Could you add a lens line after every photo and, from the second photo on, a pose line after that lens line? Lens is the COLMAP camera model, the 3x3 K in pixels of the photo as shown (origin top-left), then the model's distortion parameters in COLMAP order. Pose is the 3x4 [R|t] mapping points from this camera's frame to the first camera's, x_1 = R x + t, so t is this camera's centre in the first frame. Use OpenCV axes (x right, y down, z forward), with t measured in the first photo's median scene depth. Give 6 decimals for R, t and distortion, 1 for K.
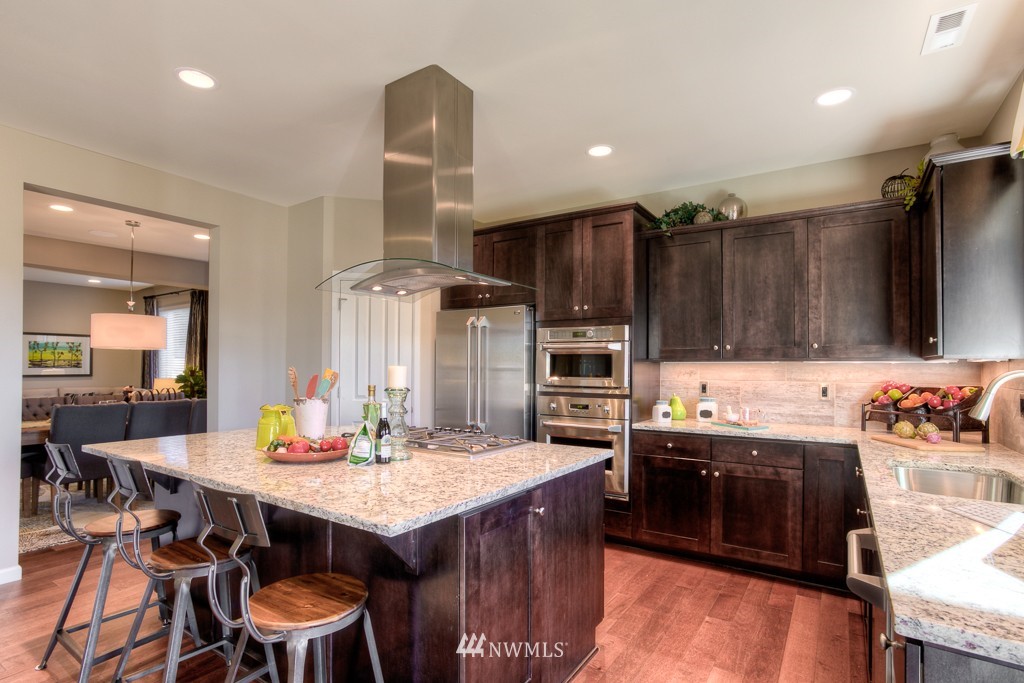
lens RADIAL K [[500.9, 0, 512.5], [0, 500.9, 364.4], [0, 0, 1]] dist [0.001242, 0.000102]
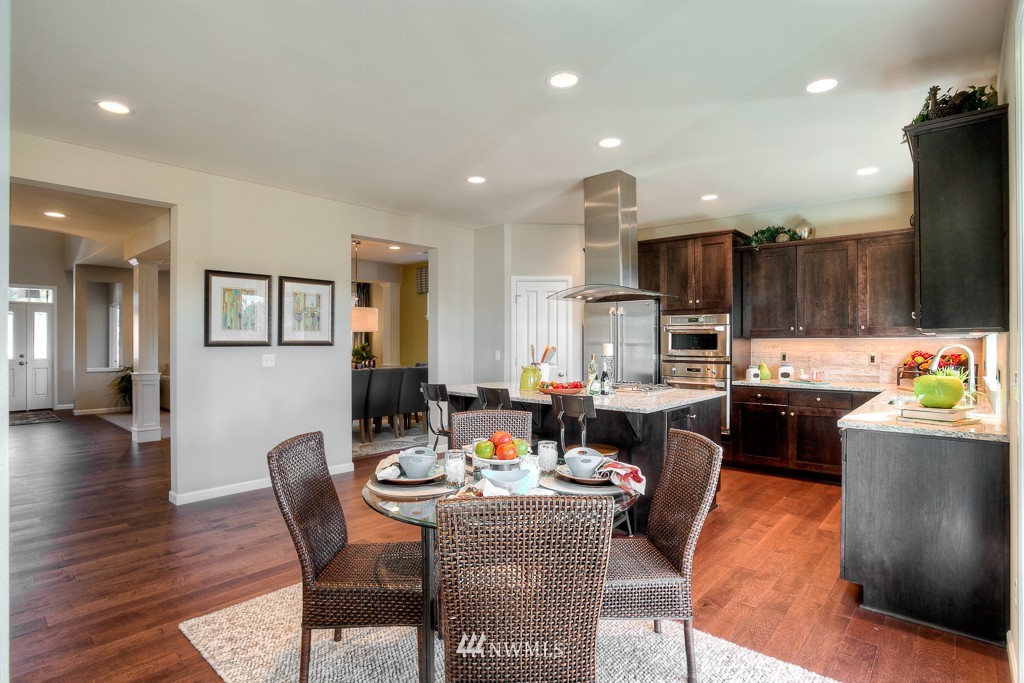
lens RADIAL K [[542.6, 0, 512.0], [0, 542.6, 341.5], [0, 0, 1]] dist [-0.000954, 0.000443]
pose [[0.993513, -0.006670, -0.113522, -0.217736], [0.007584, 0.999942, 0.007624, -0.014450], [0.113464, -0.008435, 0.993506, -0.642256]]
